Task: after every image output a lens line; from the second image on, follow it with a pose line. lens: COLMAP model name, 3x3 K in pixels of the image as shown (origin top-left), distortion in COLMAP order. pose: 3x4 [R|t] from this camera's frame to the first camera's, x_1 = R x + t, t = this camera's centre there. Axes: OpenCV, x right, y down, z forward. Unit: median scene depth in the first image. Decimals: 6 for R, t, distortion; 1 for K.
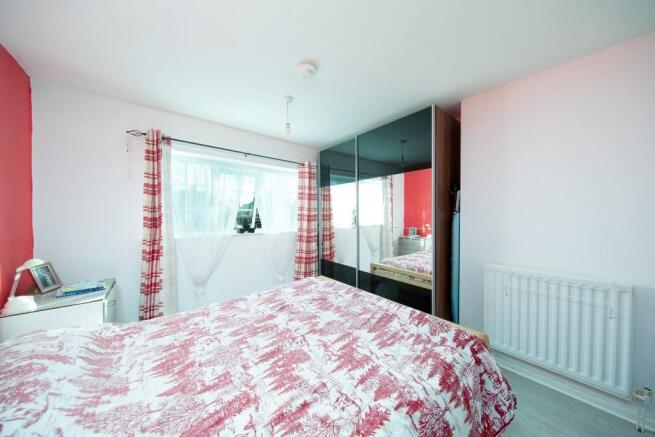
lens RADIAL K [[208.6, 0, 328.8], [0, 208.6, 217.9], [0, 0, 1]] dist [-0.003048, -0.000081]
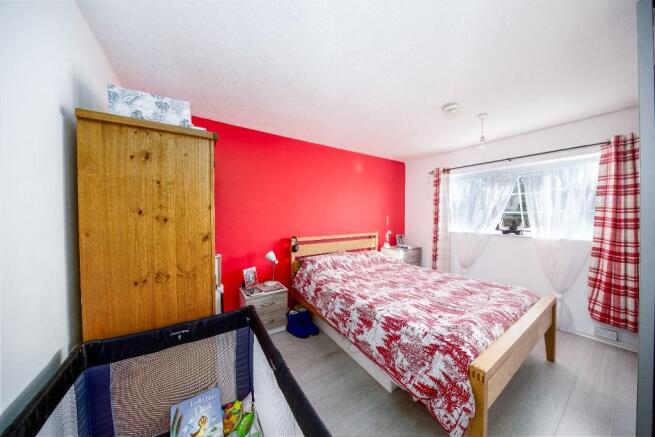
lens RADIAL K [[208.6, 0, 329.7], [0, 208.6, 217.9], [0, 0, 1]] dist [-0.003048, -0.000081]
pose [[-0.123853, 0.015357, -0.992182, 1.055183], [-0.018869, 0.999663, 0.017828, -0.017820], [0.992121, 0.020930, -0.123521, 0.331940]]
